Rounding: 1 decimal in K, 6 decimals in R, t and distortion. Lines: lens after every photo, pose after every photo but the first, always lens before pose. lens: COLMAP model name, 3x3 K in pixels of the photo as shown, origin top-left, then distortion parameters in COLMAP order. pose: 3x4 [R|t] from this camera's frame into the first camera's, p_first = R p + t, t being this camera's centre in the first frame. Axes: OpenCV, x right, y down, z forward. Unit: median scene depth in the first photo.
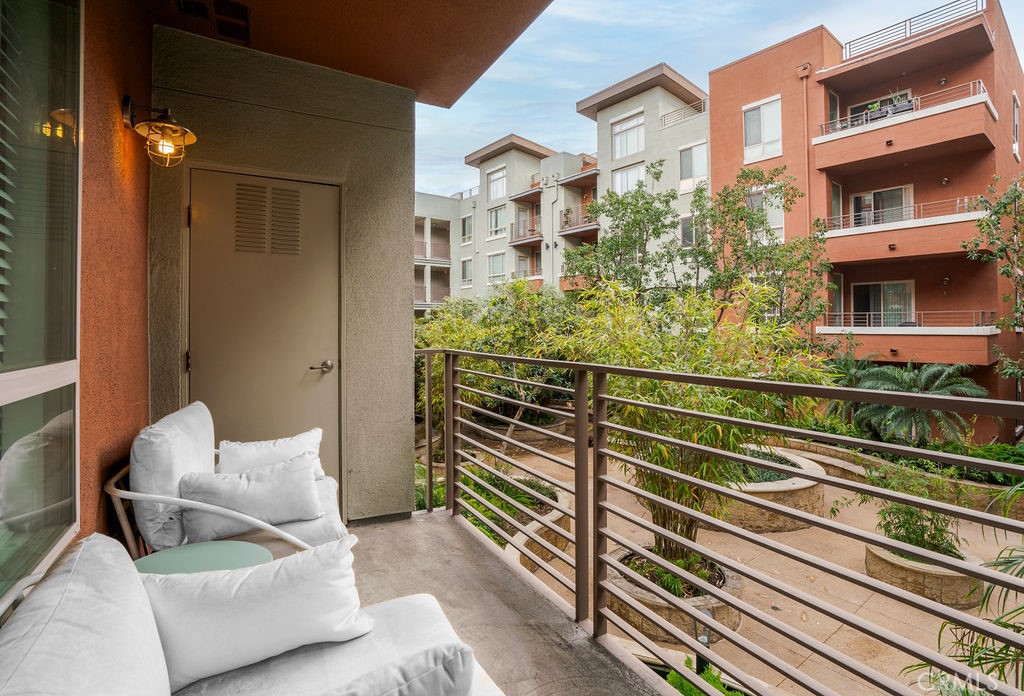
lens RADIAL K [[536.1, 0, 515.0], [0, 536.1, 323.5], [0, 0, 1]] dist [-0.048208, 0.025326]
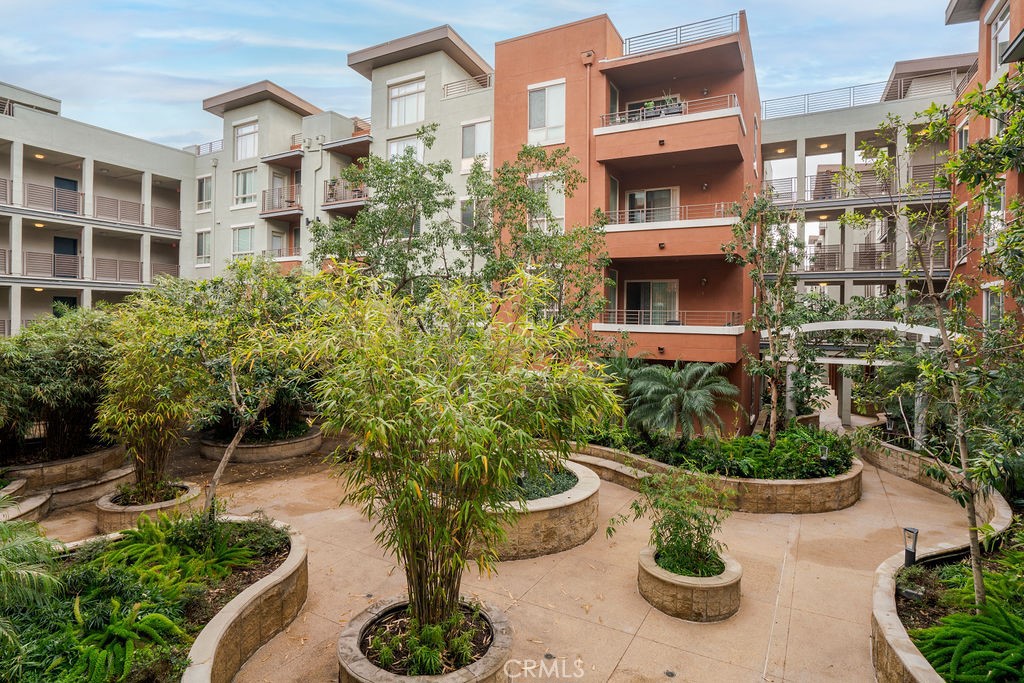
lens RADIAL K [[529.9, 0, 512.1], [0, 529.9, 316.9], [0, 0, 1]] dist [-0.000875, 0.000025]
pose [[0.929631, 0.017033, 0.368098, 0.074248], [-0.020283, 0.999782, 0.004962, -0.007971], [-0.367933, -0.012079, 0.929774, 0.150103]]
